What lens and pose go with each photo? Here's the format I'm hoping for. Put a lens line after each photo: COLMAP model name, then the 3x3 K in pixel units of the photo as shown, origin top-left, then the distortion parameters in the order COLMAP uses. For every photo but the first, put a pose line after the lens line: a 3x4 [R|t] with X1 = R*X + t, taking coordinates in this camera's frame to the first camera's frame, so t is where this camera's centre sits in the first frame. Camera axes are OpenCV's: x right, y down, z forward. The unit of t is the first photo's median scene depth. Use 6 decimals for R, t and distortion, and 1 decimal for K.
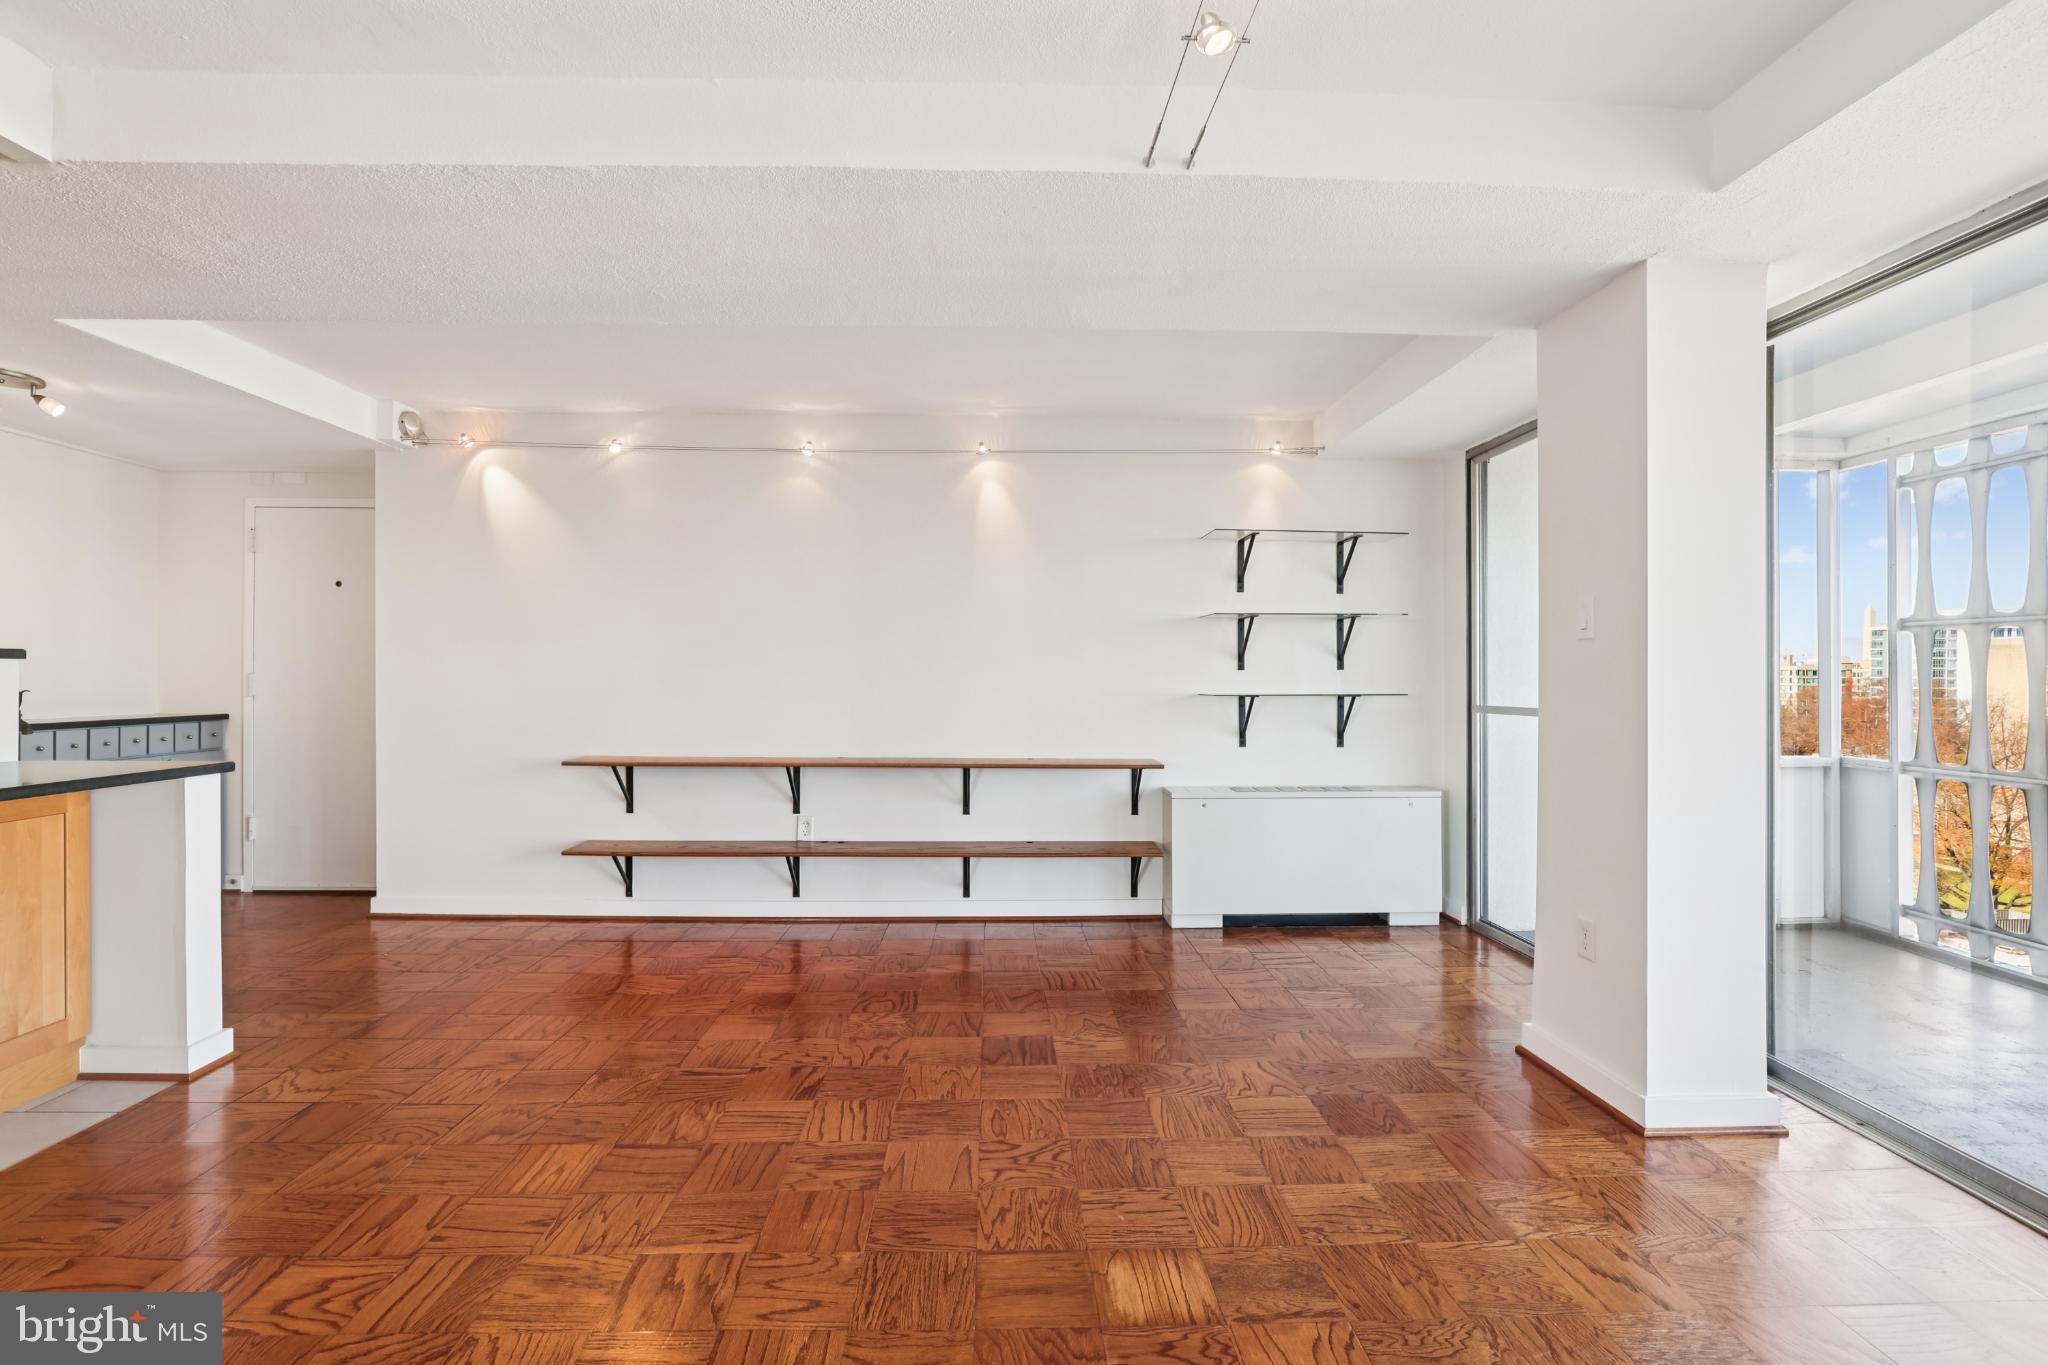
lens RADIAL K [[948.8, 0, 1024.1], [0, 948.8, 668.9], [0, 0, 1]] dist [-0.020757, 0.000660]
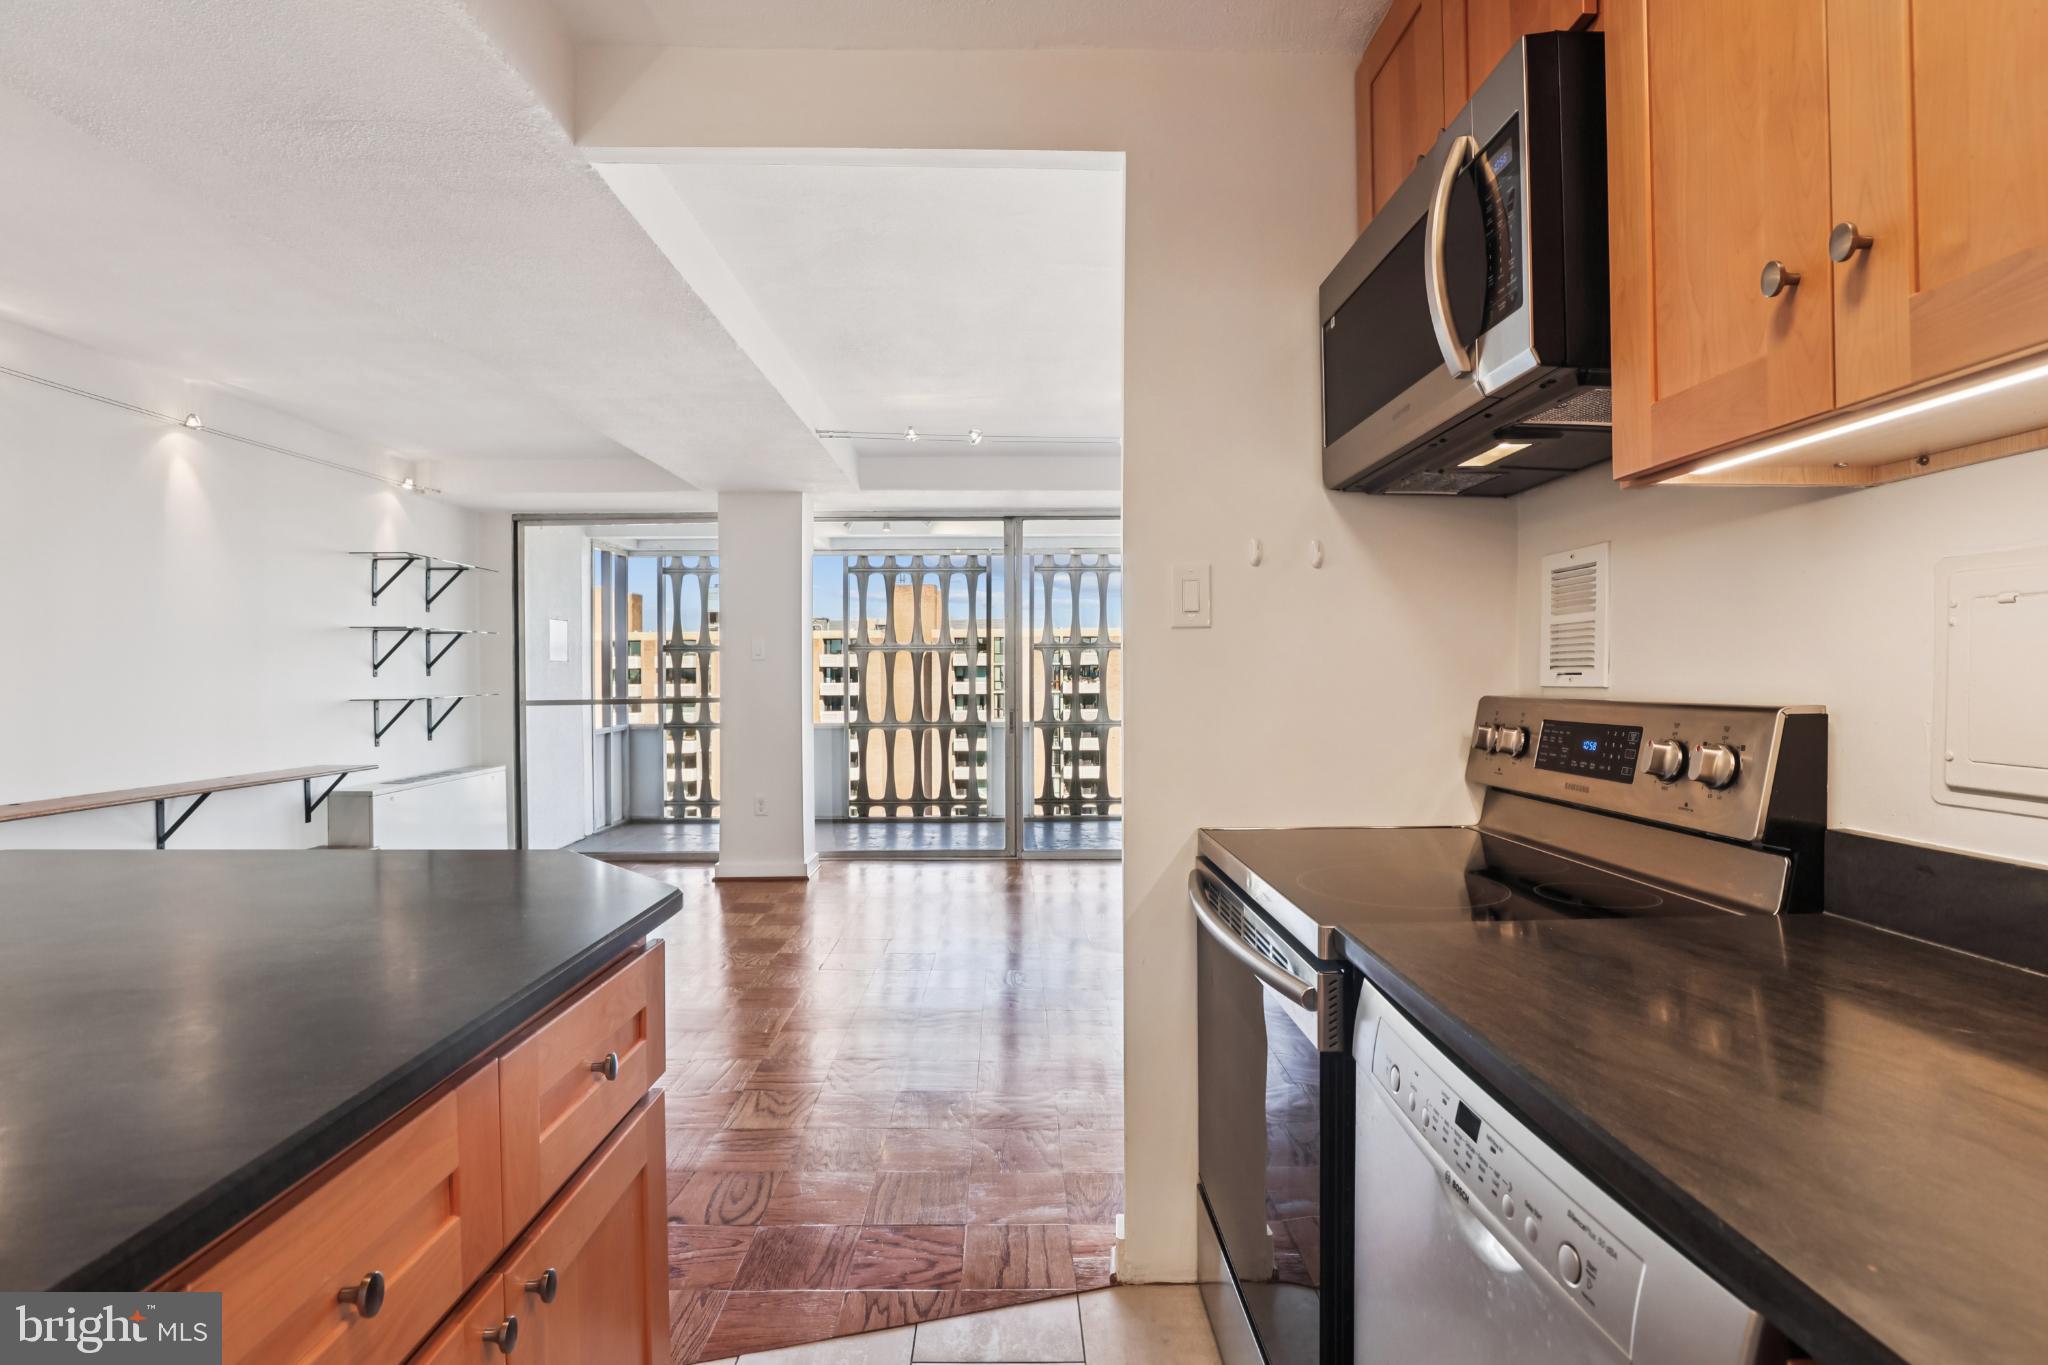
lens RADIAL K [[948.8, 0, 1044.0], [0, 948.8, 676.4], [0, 0, 1]] dist [-0.020757, 0.000660]
pose [[0.006090, -0.010200, 0.999929, -0.861322], [0.001555, 0.999947, 0.010190, -0.009391], [-0.999980, 0.001493, 0.006105, 0.221589]]
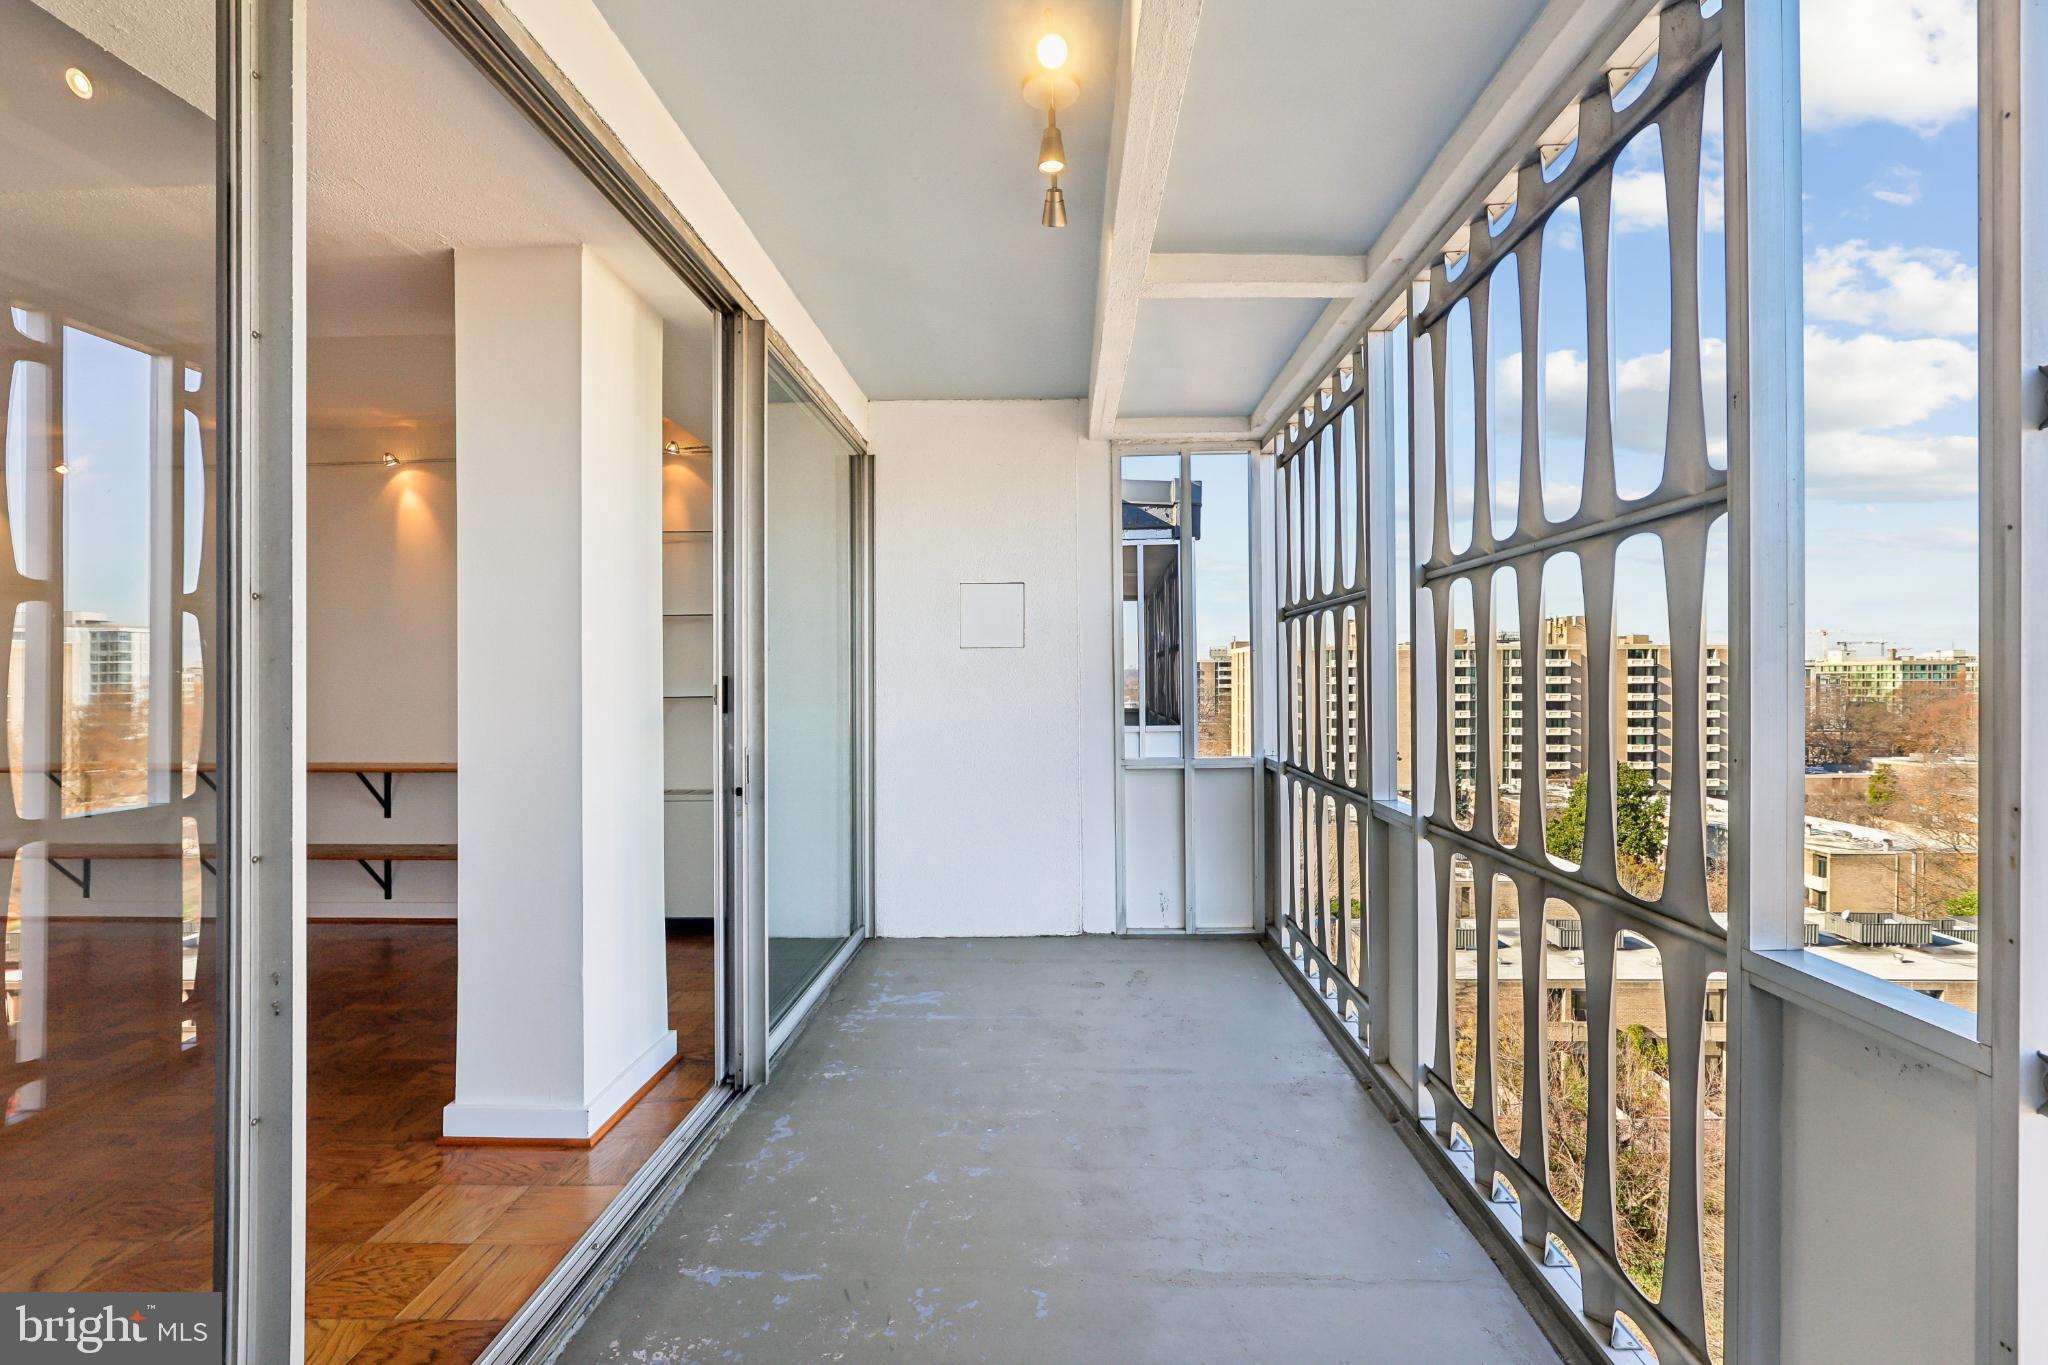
lens RADIAL K [[948.8, 0, 1033.0], [0, 948.8, 679.4], [0, 0, 1]] dist [-0.020757, 0.000660]
pose [[0.998118, -0.012333, -0.060066, 0.681692], [0.012663, 0.999907, 0.005125, 0.008550], [0.059997, -0.005876, 0.998181, 0.037307]]
